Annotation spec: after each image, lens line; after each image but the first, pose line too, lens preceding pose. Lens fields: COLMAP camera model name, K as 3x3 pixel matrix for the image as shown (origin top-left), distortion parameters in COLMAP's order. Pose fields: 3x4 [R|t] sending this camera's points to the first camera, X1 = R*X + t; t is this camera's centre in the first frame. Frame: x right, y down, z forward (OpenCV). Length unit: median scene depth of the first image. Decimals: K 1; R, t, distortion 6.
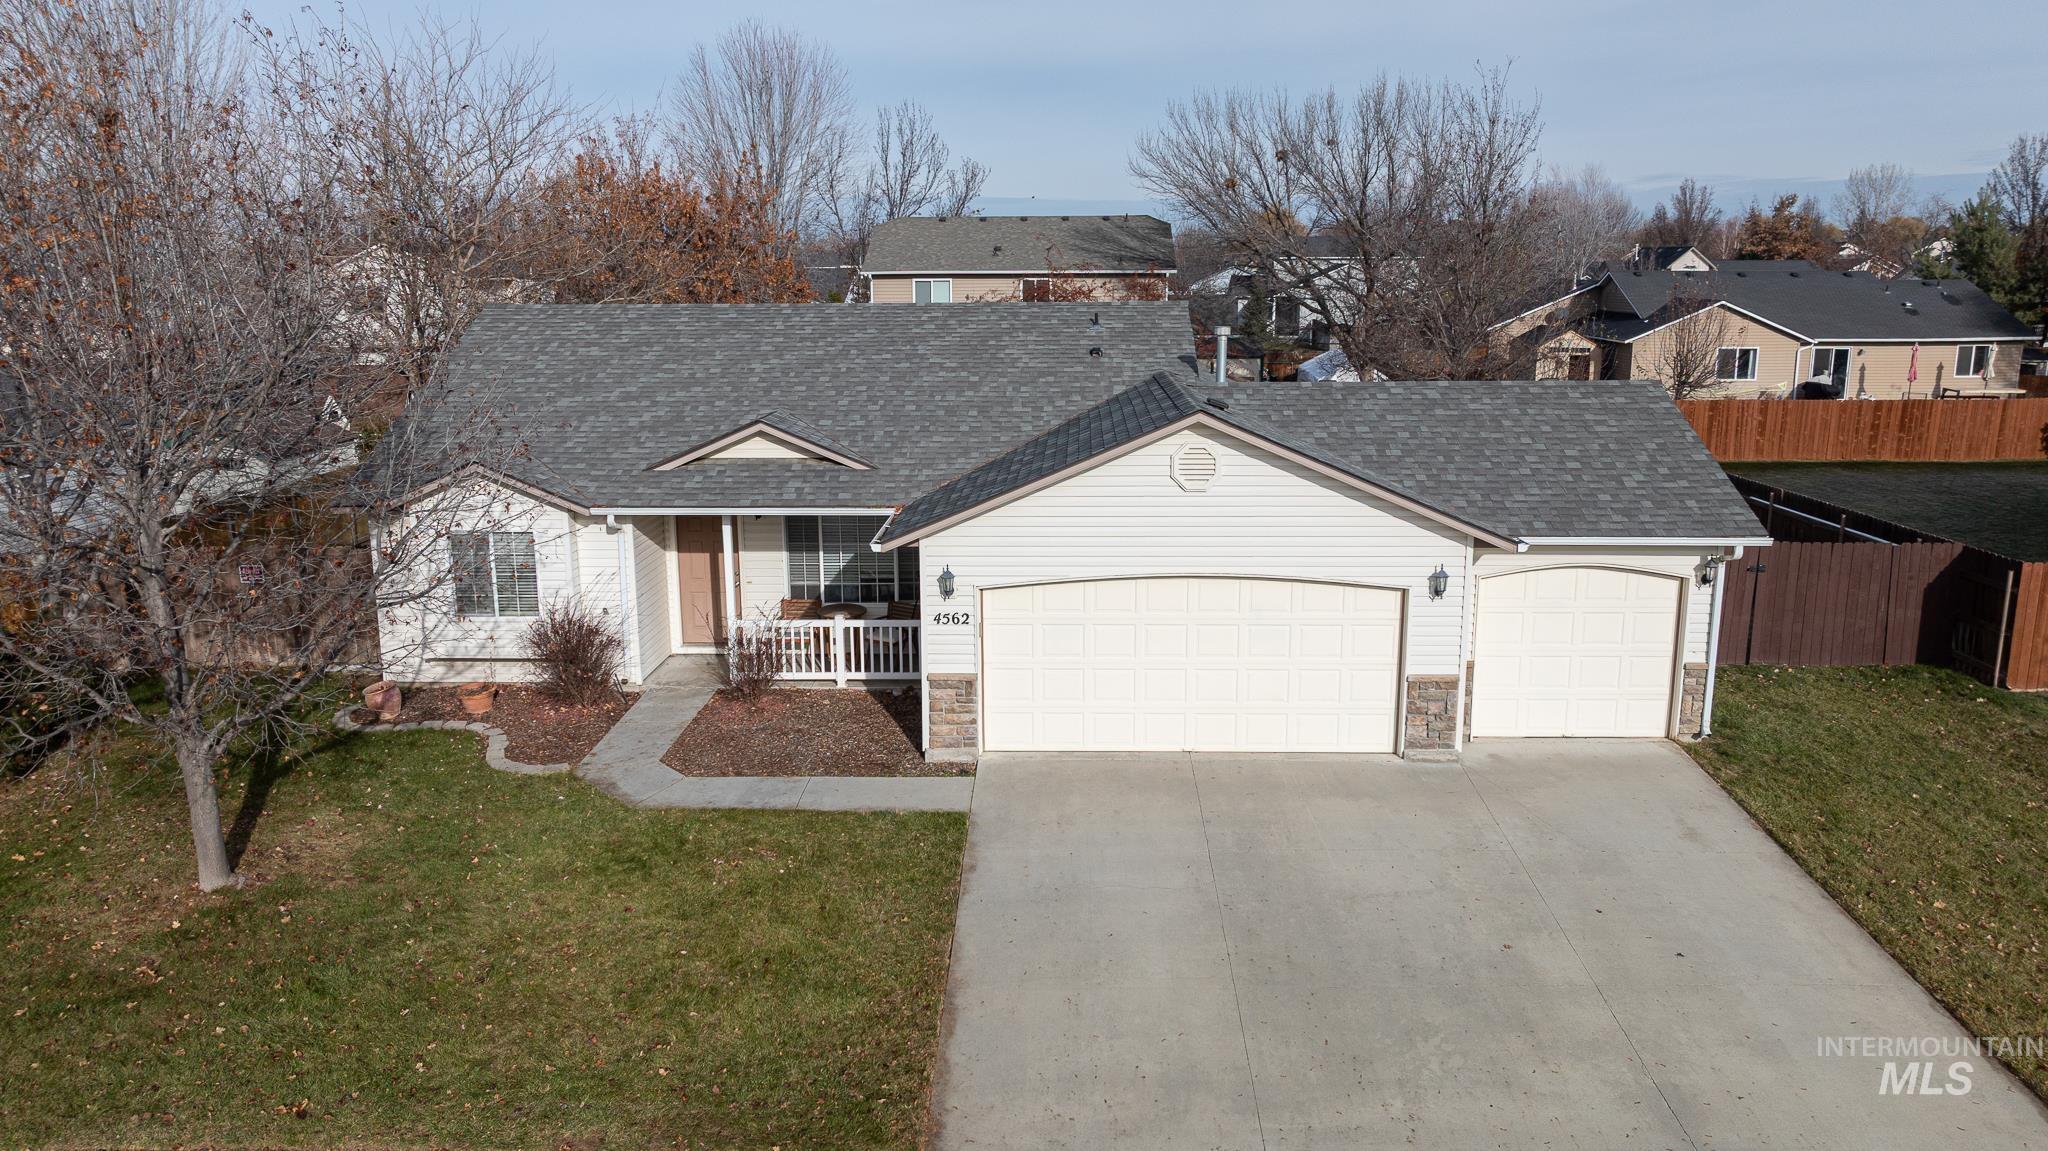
lens RADIAL K [[1473.2, 0, 1024.0], [0, 1473.2, 575.5], [0, 0, 1]] dist [-0.012652, -0.001161]
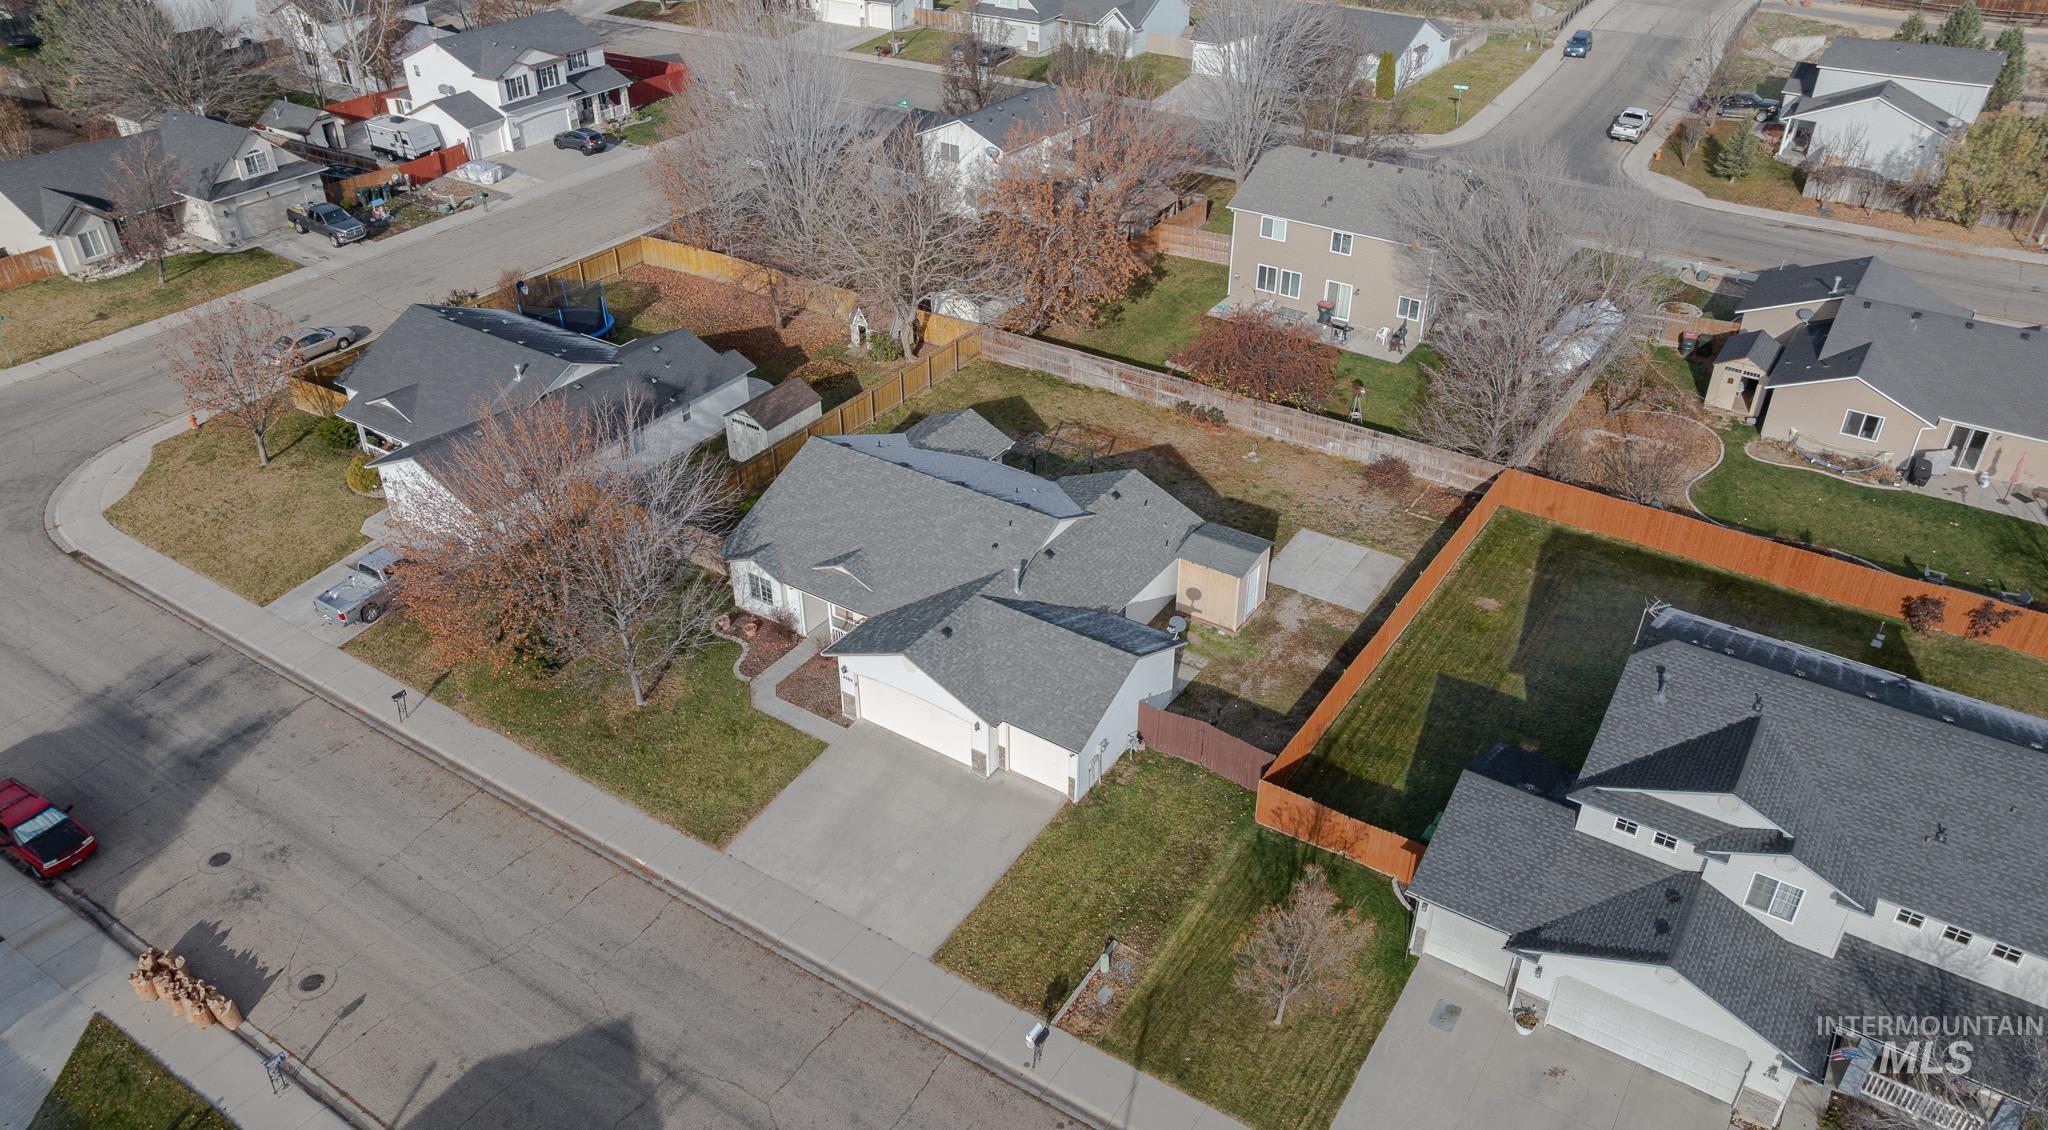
lens RADIAL K [[1432.5, 0, 1024.0], [0, 1432.5, 565.0], [0, 0, 1]] dist [0.001548, 0.000560]
pose [[0.848895, 0.293946, -0.439287, 1.422347], [-0.116200, 0.914552, 0.387419, -1.311838], [0.515631, -0.277833, 0.810515, -1.083171]]
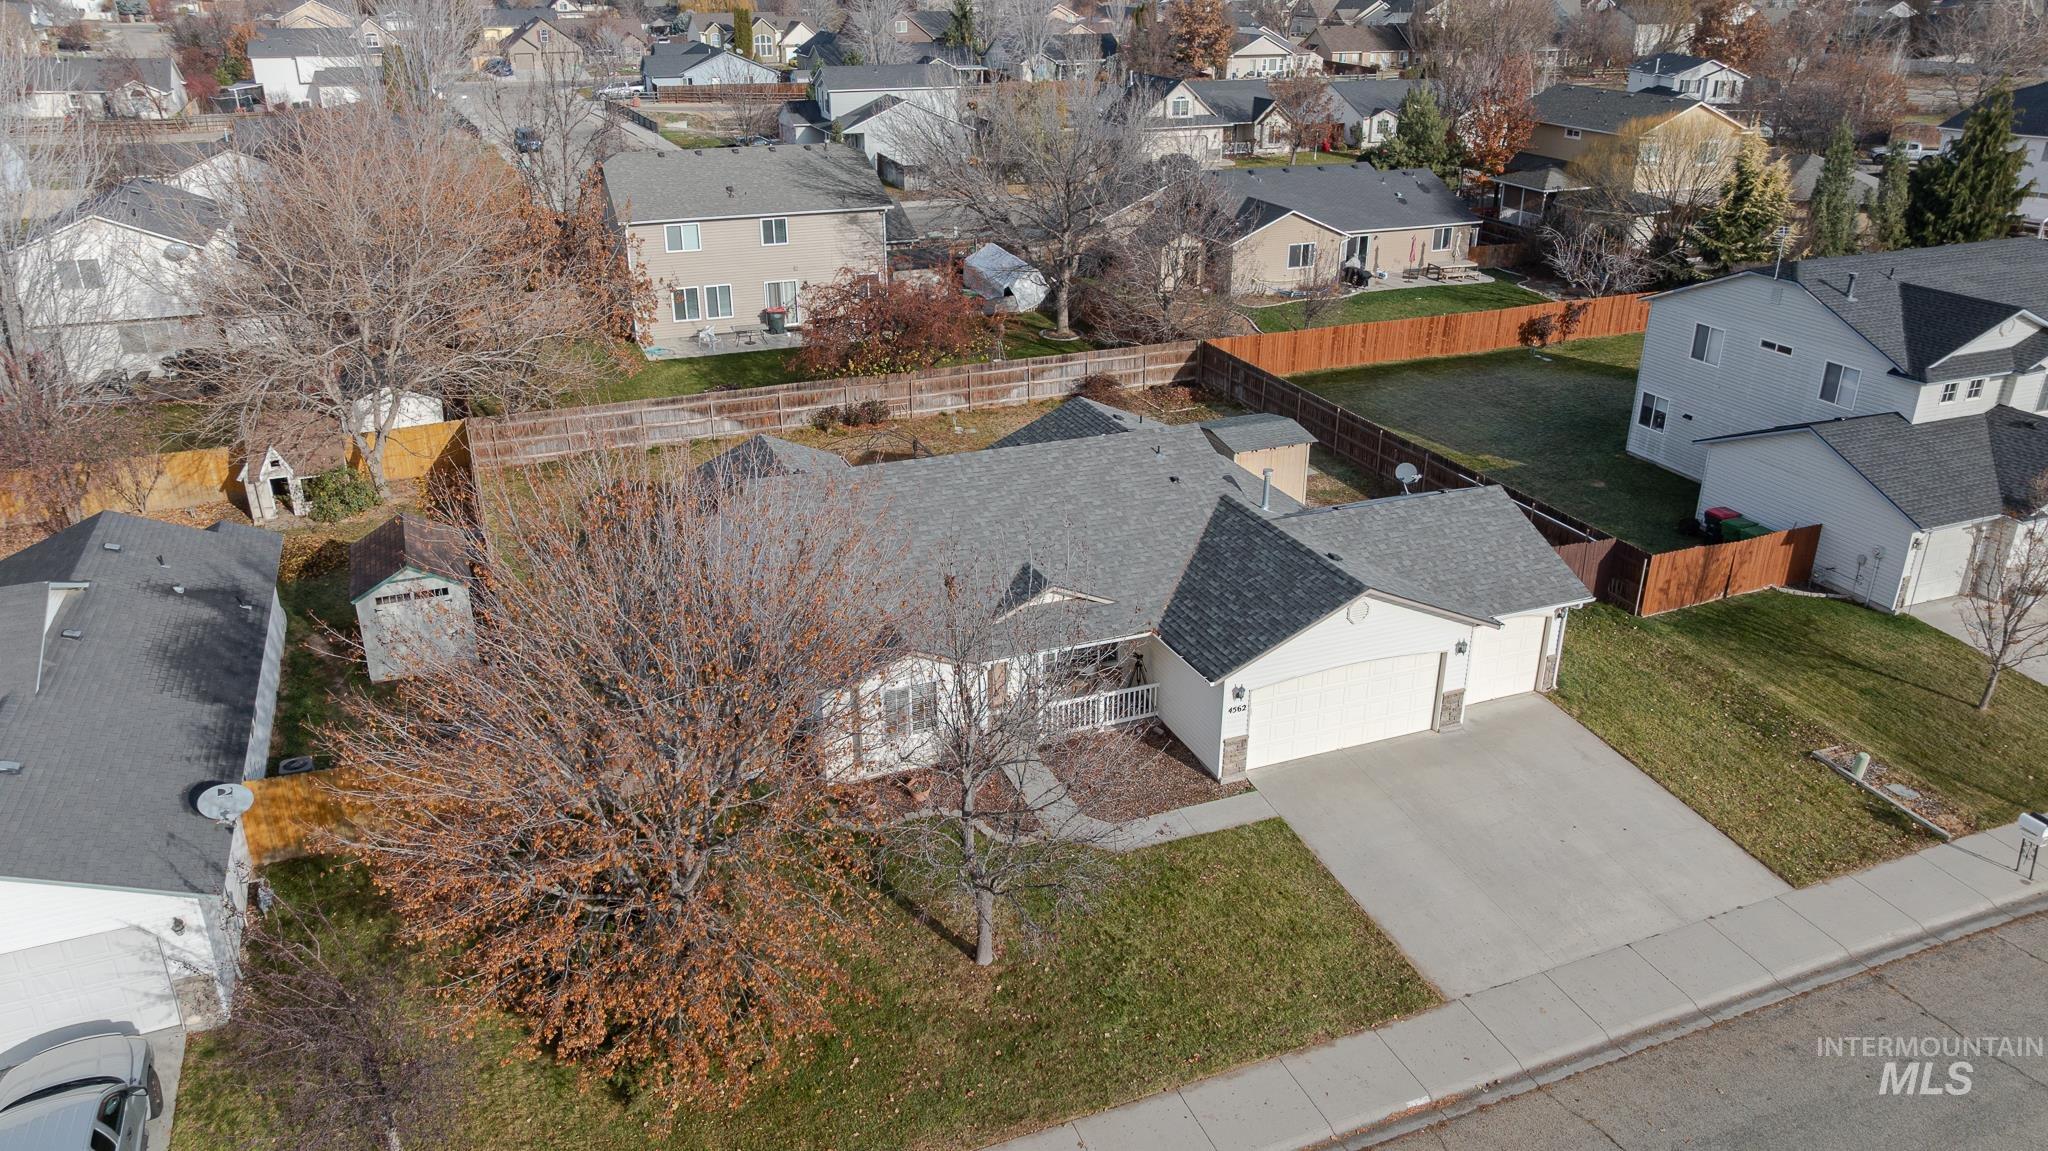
lens RADIAL K [[1443.4, 0, 1034.3], [0, 1443.4, 577.9], [0, 0, 1]] dist [-0.014058, -0.001915]
pose [[0.913707, -0.154218, 0.375974, -0.881948], [0.075564, 0.973534, 0.215687, -0.507015], [-0.399286, -0.168665, 0.901178, -0.444673]]
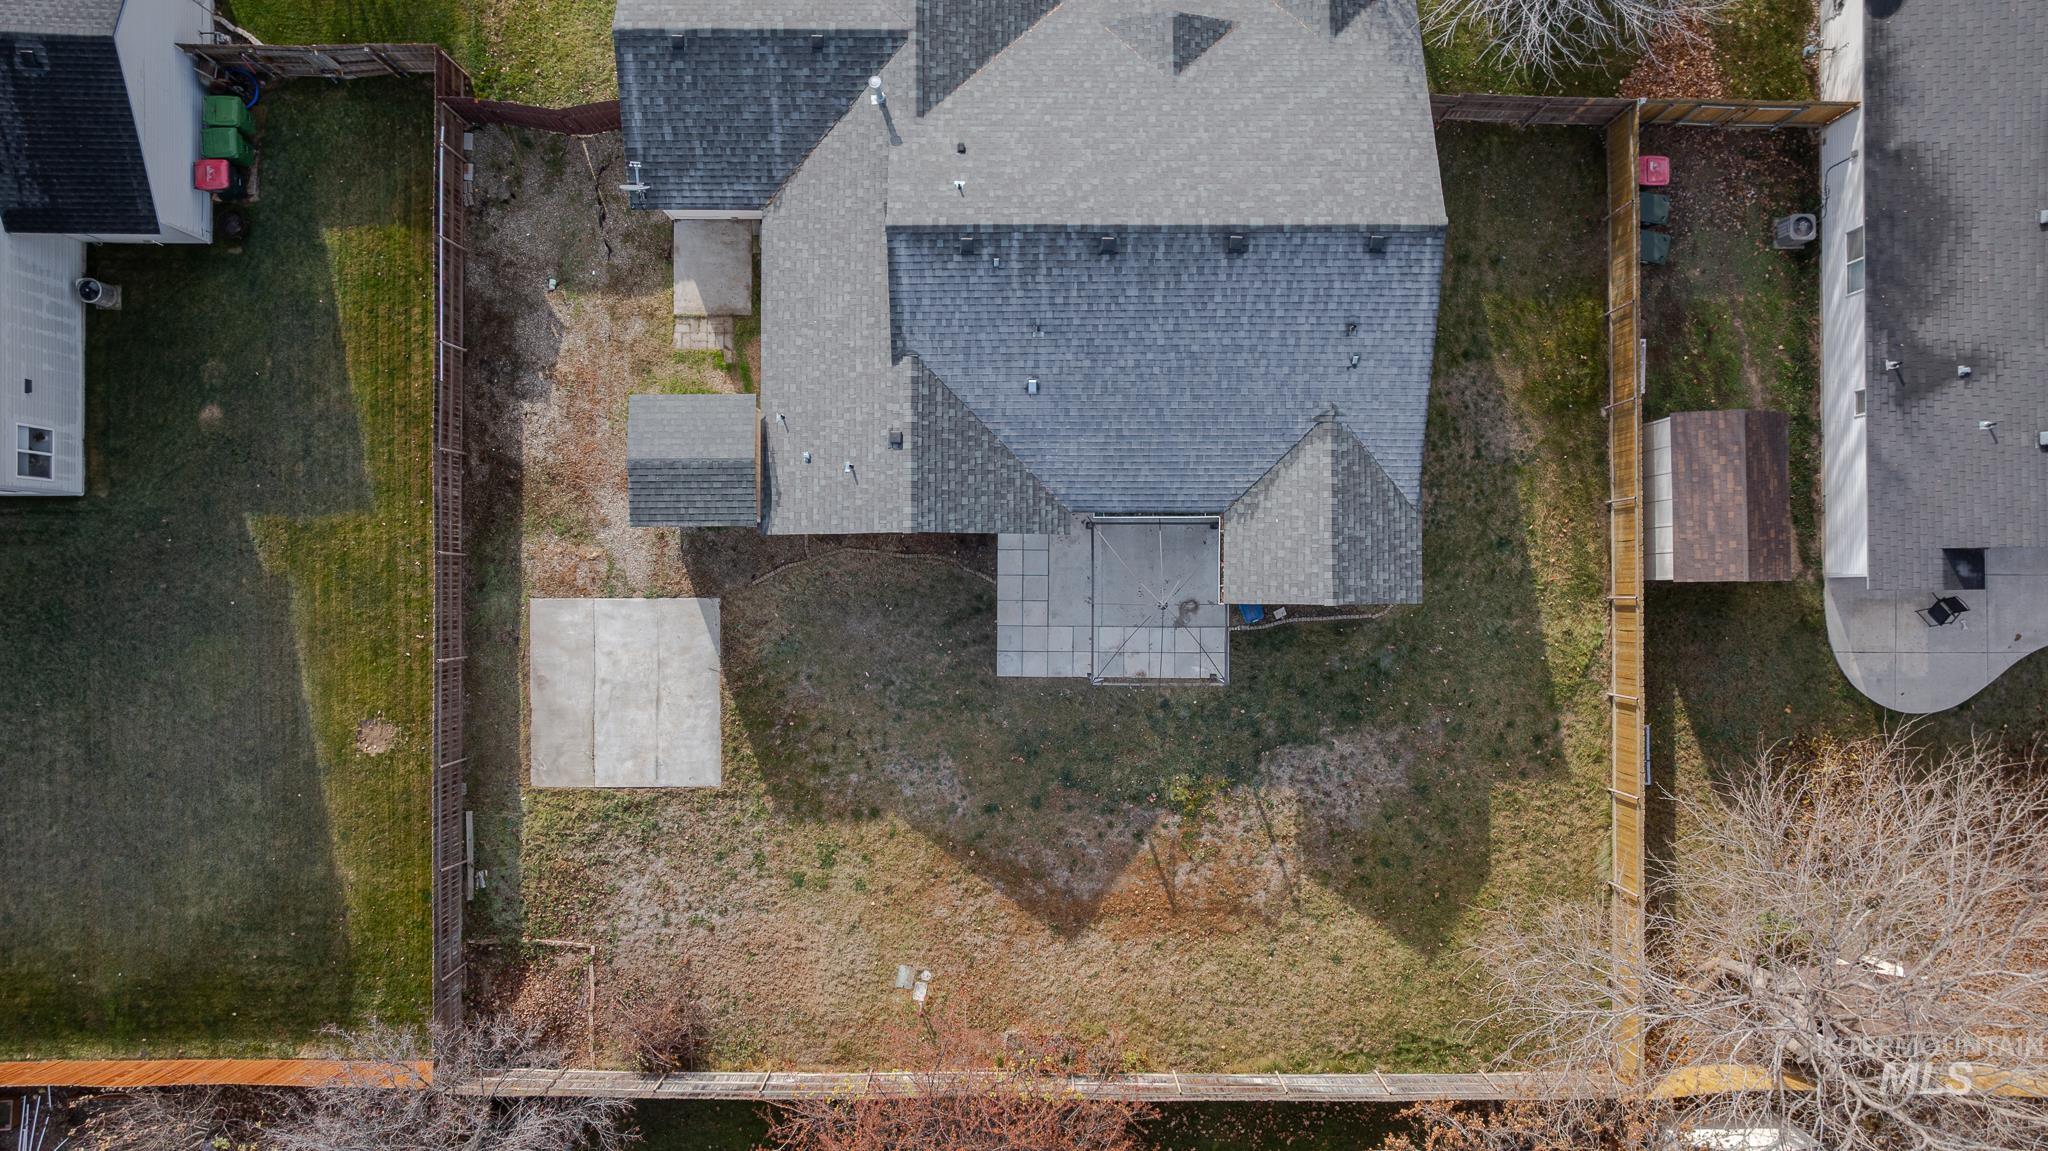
lens RADIAL K [[1473.2, 0, 1024.0], [0, 1473.2, 575.5], [0, 0, 1]] dist [-0.012652, -0.001161]
pose [[-0.999458, 0.032285, 0.006438, -0.009217], [0.000053, -0.193988, 0.981004, -2.073249], [0.032921, 0.980473, 0.193881, 1.458582]]
